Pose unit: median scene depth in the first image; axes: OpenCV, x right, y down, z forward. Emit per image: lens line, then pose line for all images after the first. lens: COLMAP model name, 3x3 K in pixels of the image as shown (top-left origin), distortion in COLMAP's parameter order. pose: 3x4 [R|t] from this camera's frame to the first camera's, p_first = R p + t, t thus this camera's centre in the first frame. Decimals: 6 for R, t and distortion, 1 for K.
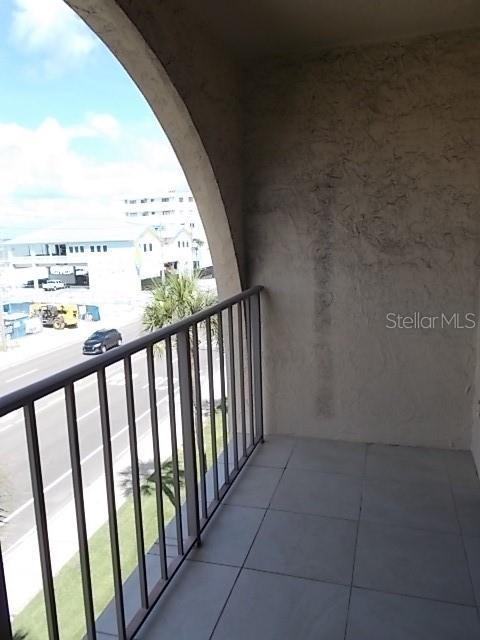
lens RADIAL K [[507.2, 0, 240.0], [0, 507.2, 320.0], [0, 0, 1]] dist [0.041875, -0.016440]
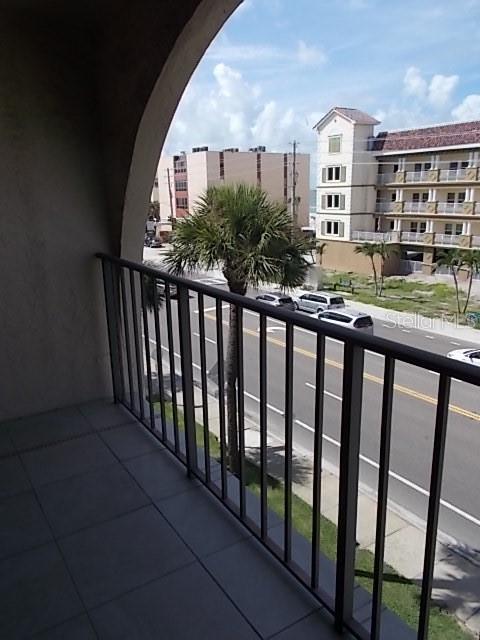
lens RADIAL K [[507.2, 0, 240.0], [0, 507.2, 320.0], [0, 0, 1]] dist [0.041875, -0.016440]
pose [[-0.643851, 0.245738, -0.724616, 0.330803], [-0.073918, 0.922618, 0.378566, -0.192249], [0.761572, 0.297302, -0.575865, 1.446124]]
